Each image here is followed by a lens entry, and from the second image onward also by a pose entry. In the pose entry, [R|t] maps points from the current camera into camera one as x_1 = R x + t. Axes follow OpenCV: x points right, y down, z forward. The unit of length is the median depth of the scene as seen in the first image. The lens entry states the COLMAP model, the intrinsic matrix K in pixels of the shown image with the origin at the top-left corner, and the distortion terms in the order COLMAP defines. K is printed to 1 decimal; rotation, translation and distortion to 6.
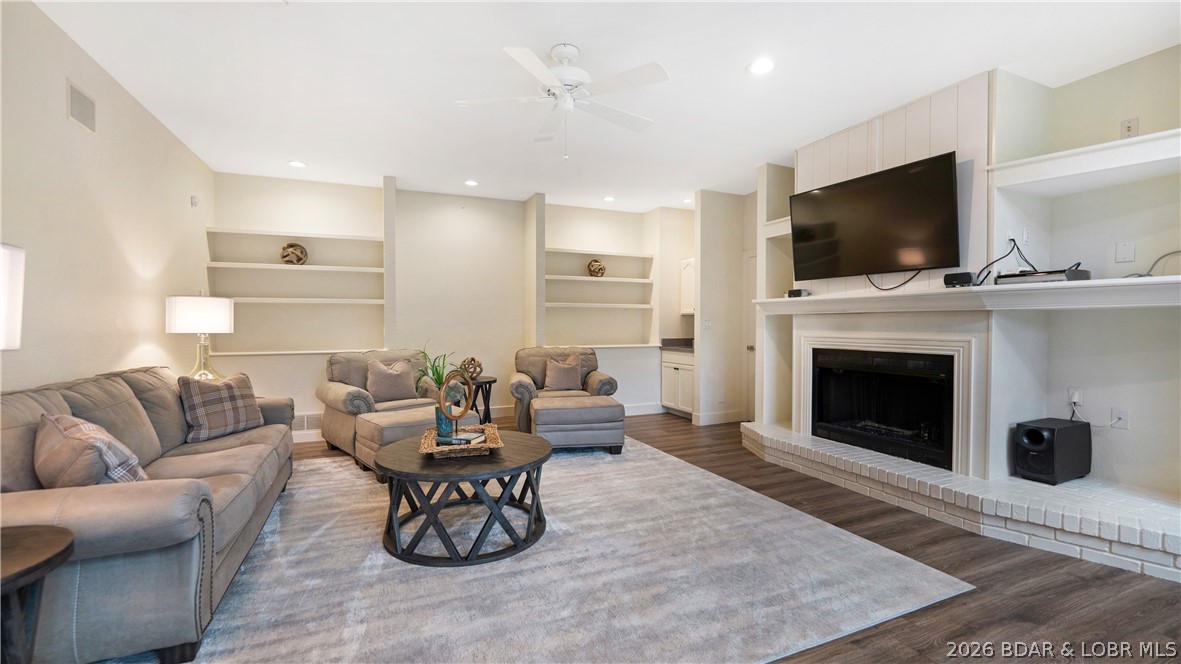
lens RADIAL K [[489.3, 0, 590.5], [0, 489.3, 332.0], [0, 0, 1]] dist [-0.000085, -0.000059]
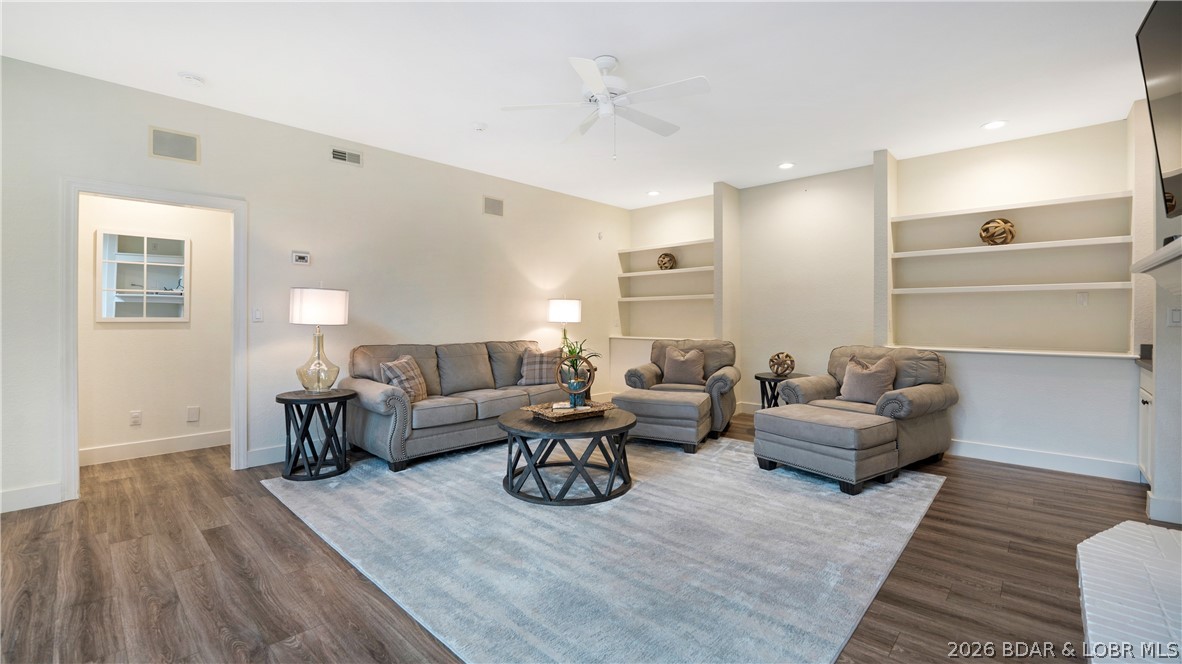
lens RADIAL K [[502.2, 0, 591.0], [0, 502.2, 332.0], [0, 0, 1]] dist [-0.029878, -0.000020]
pose [[0.393941, 0.027275, -0.918731, 0.767184], [-0.016234, 0.999610, 0.022715, -0.004244], [0.918992, 0.005966, 0.394230, 0.463128]]
